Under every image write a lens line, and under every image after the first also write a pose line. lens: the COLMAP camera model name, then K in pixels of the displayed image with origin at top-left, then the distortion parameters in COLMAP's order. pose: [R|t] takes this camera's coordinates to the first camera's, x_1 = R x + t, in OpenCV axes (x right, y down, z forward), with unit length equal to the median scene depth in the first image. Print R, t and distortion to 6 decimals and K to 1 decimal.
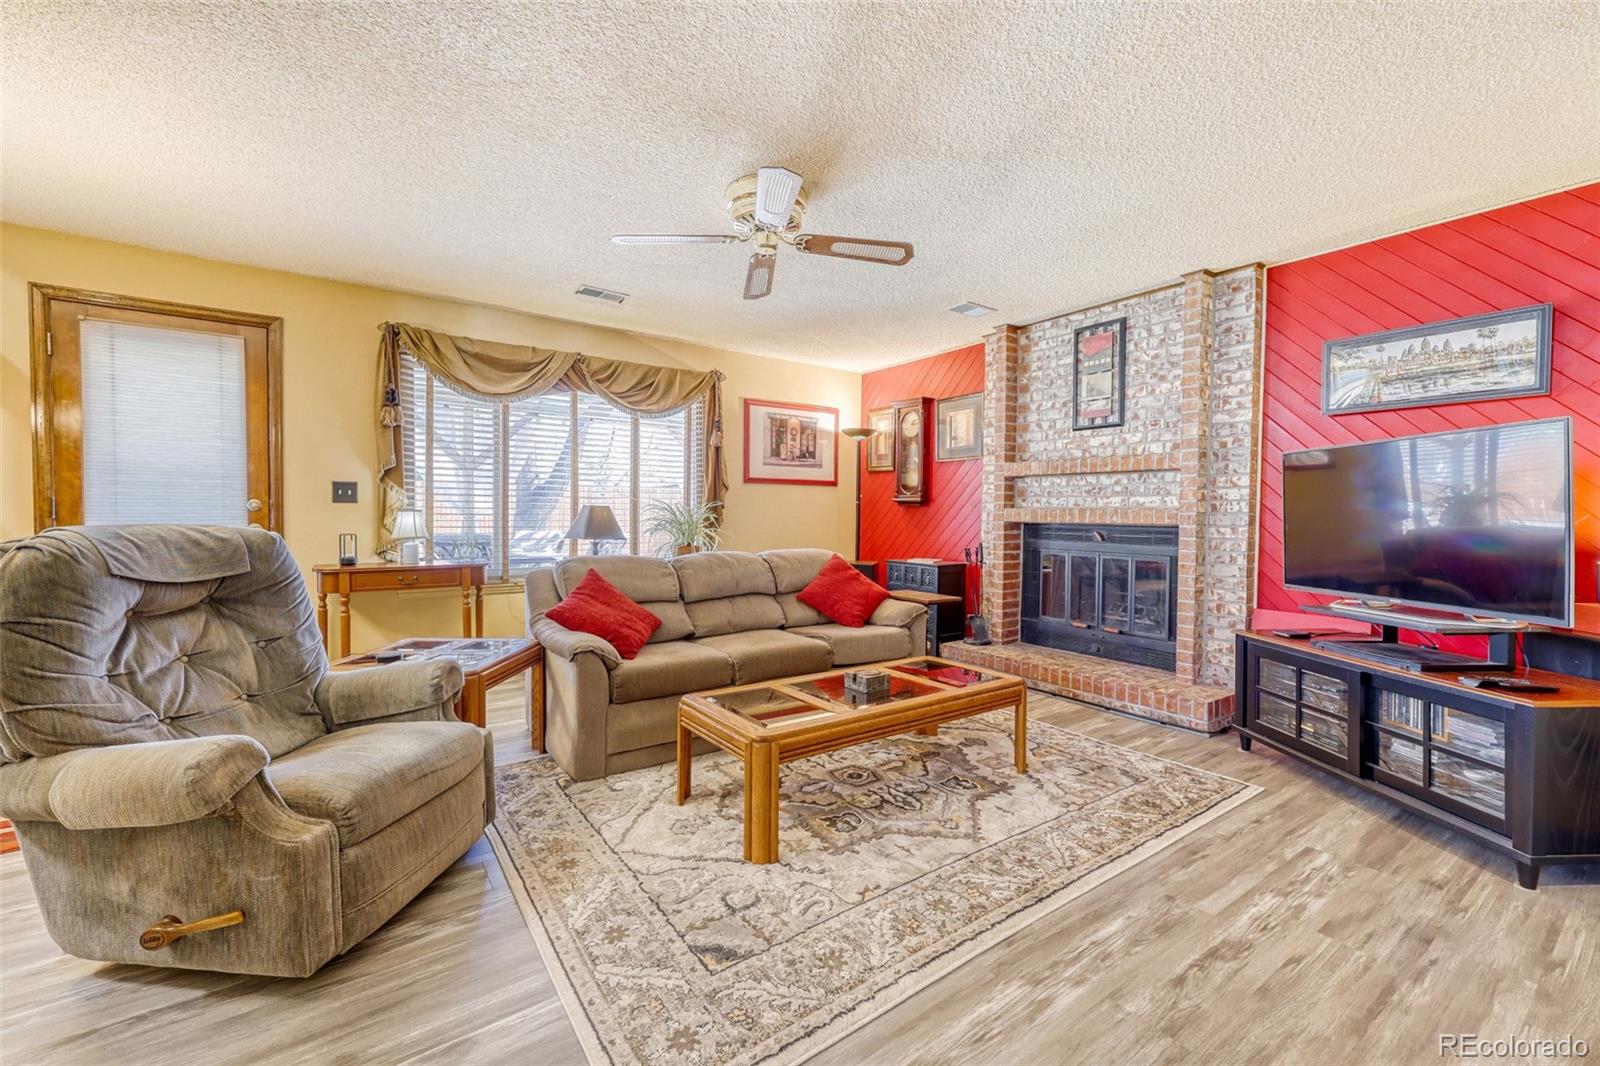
lens RADIAL K [[650.3, 0, 802.6], [0, 650.3, 528.0], [0, 0, 1]] dist [0.011666, -0.000927]
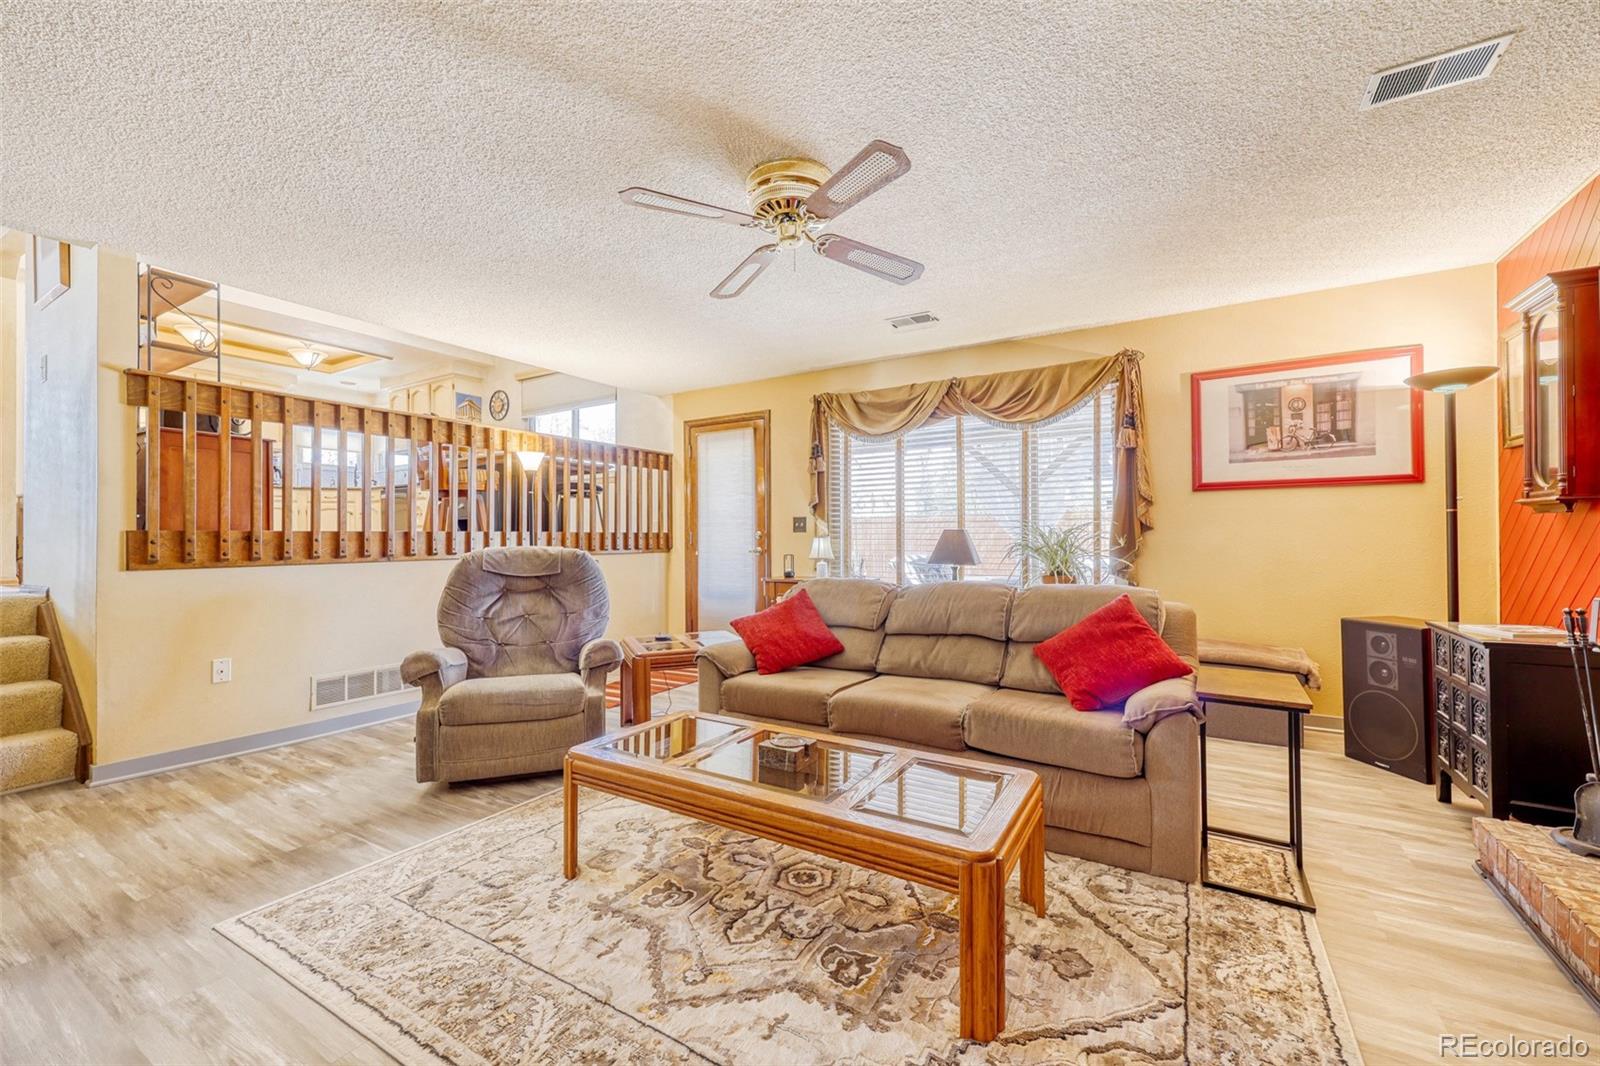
lens RADIAL K [[650.3, 0, 862.0], [0, 650.3, 536.6], [0, 0, 1]] dist [0.011666, -0.000927]
pose [[0.408034, -0.013435, -0.912868, 0.562063], [-0.010185, 0.999763, -0.019266, -0.004052], [0.912910, 0.017159, 0.407801, 0.513212]]
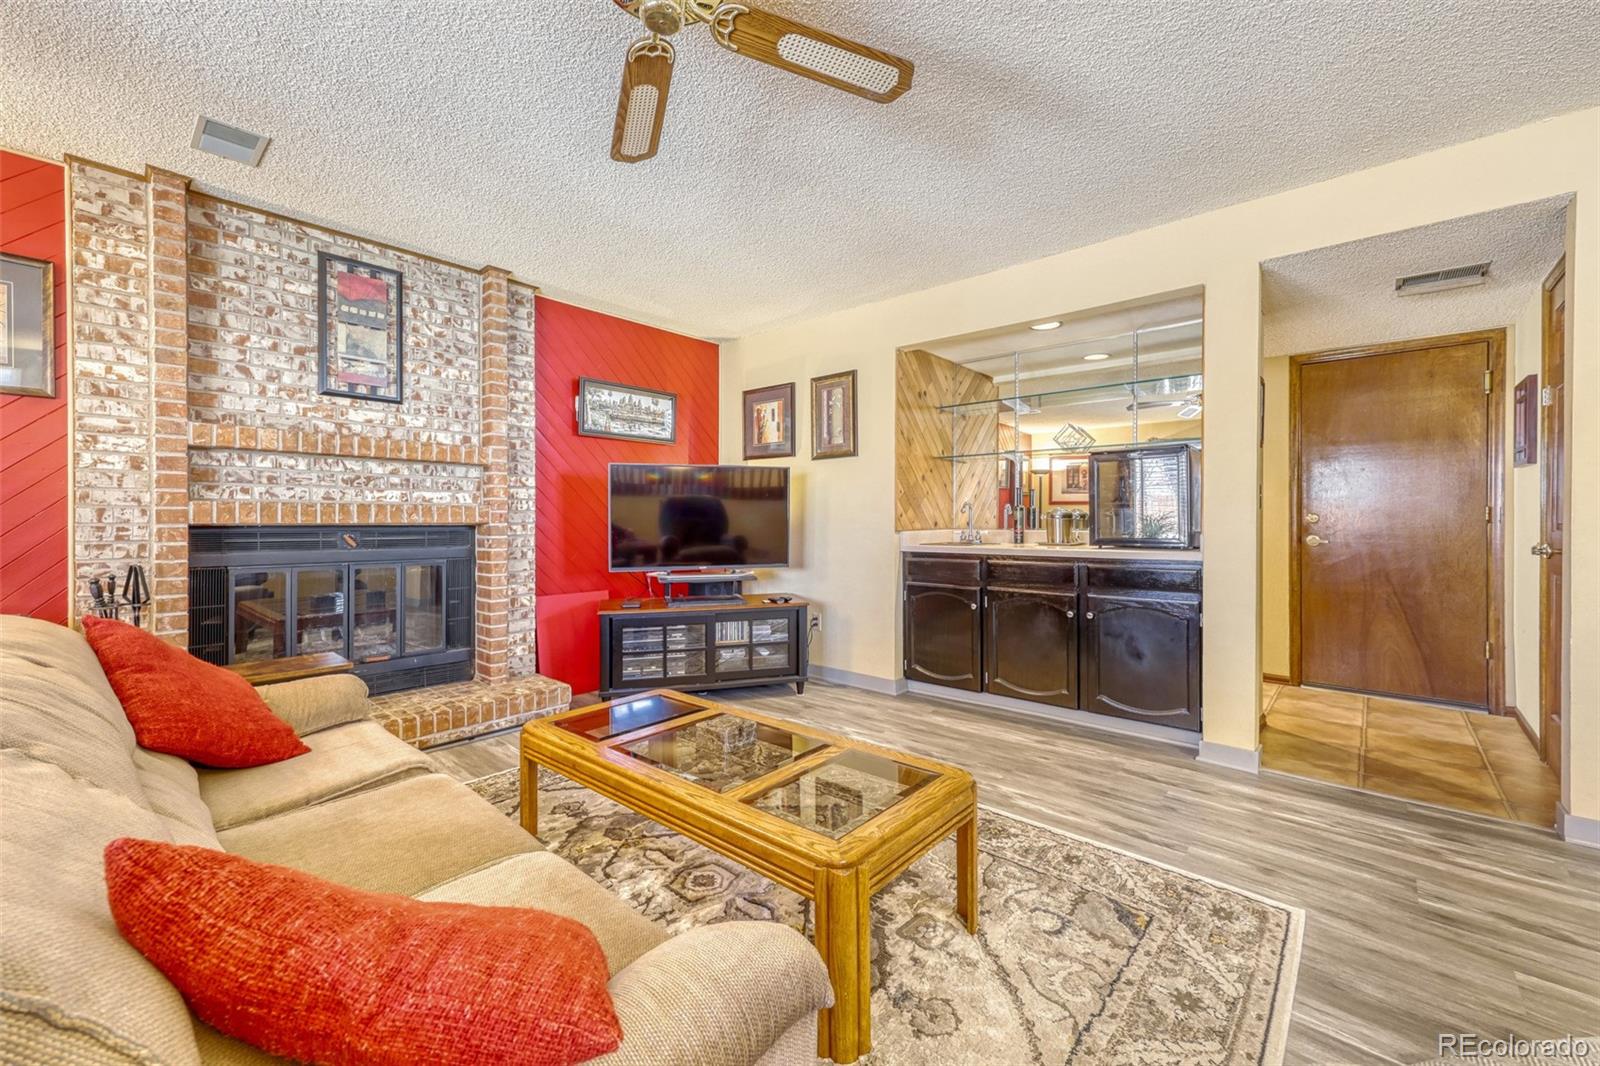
lens RADIAL K [[650.3, 0, 794.1], [0, 650.3, 520.7], [0, 0, 1]] dist [0.011666, -0.000927]
pose [[-0.223190, -0.011838, 0.974703, -0.438169], [0.017894, 0.999708, 0.016239, -0.015114], [-0.974611, 0.021066, -0.222913, 0.732995]]
